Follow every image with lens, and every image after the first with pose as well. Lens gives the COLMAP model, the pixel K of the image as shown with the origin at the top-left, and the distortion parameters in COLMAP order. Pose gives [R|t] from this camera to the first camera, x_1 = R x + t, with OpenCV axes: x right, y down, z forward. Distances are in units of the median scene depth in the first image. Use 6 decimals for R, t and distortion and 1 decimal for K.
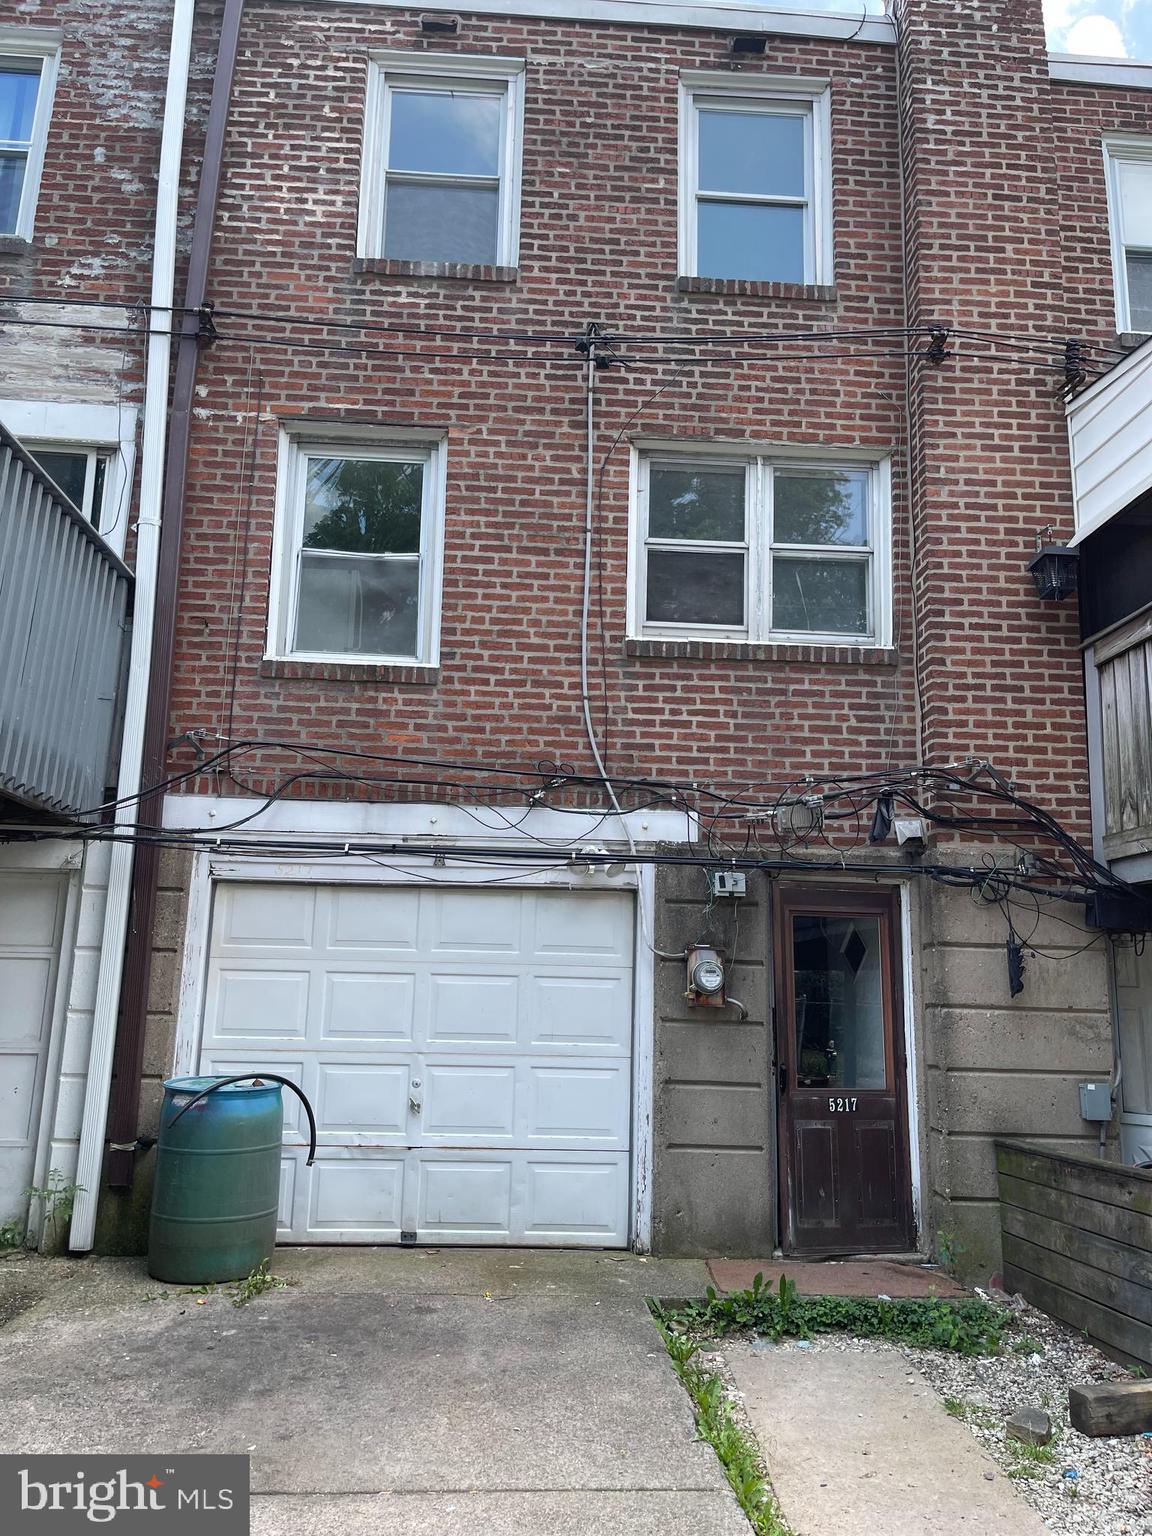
lens RADIAL K [[1157.5, 0, 586.8], [0, 1157.5, 797.2], [0, 0, 1]] dist [0.055379, -0.074726]
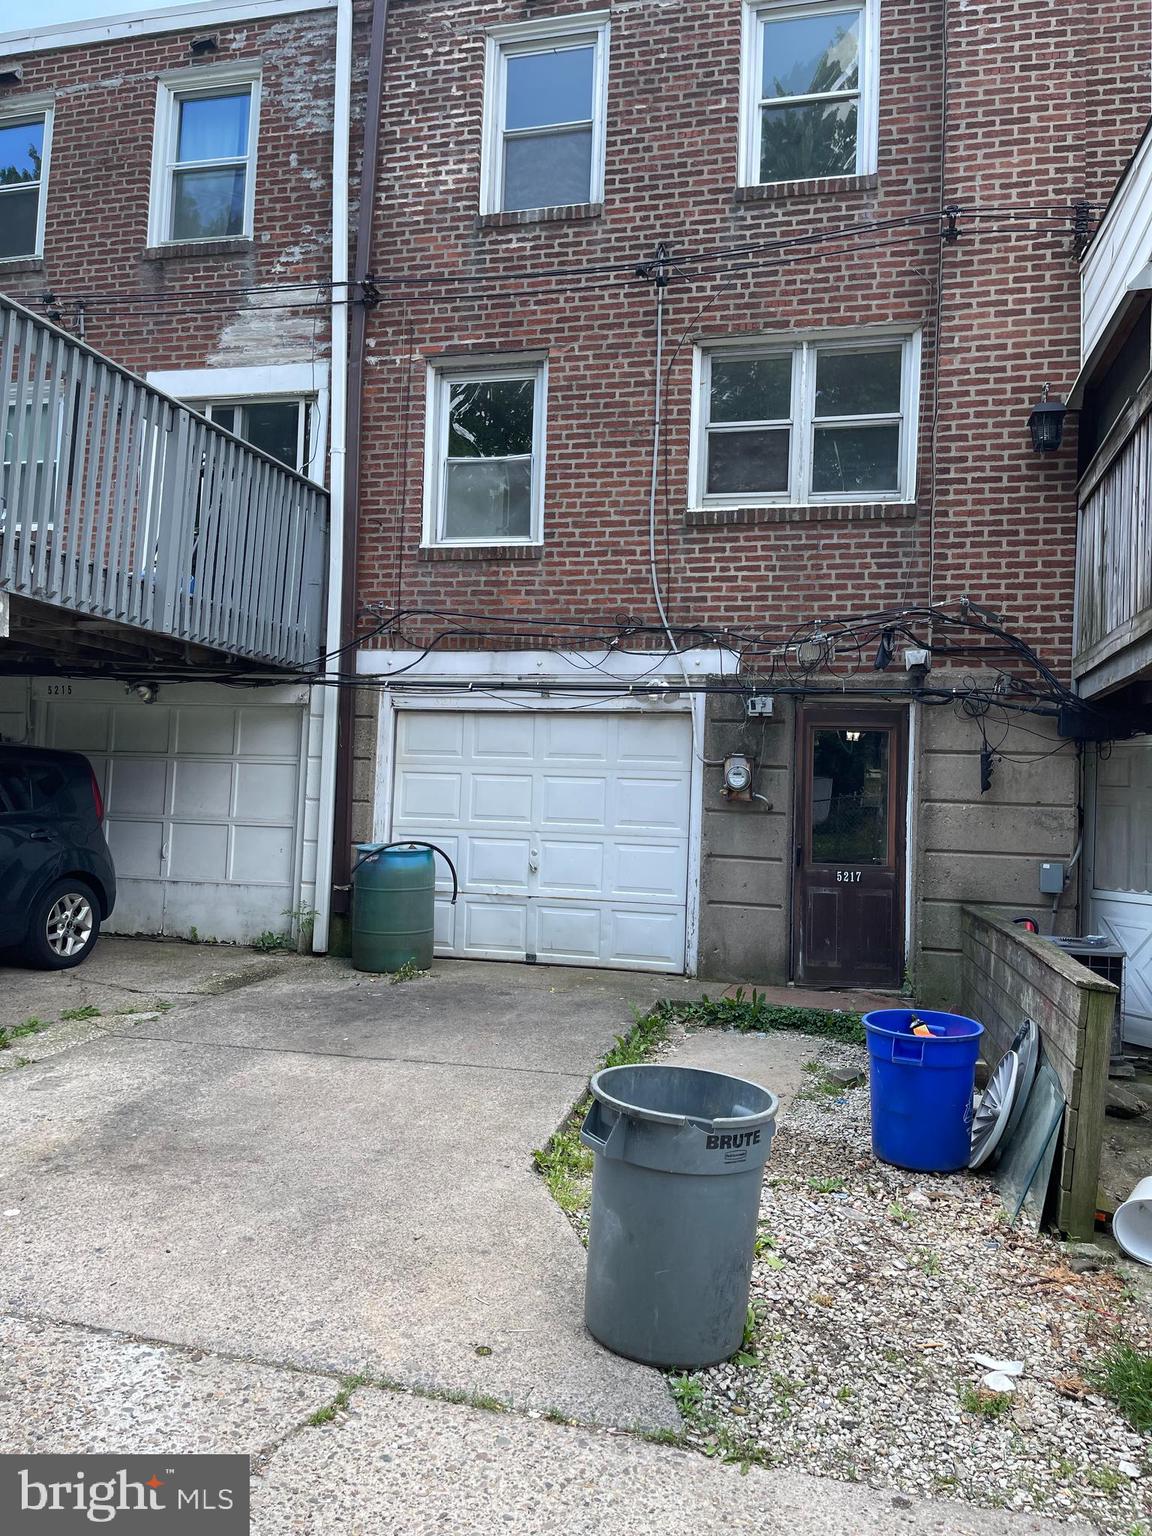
lens RADIAL K [[1157.5, 0, 588.0], [0, 1157.5, 780.5], [0, 0, 1]] dist [0.055379, -0.074726]
pose [[0.952410, 0.001991, -0.304814, 0.317180], [0.042641, 0.989276, 0.139696, -0.028978], [0.301824, -0.146045, 0.942111, -0.257422]]
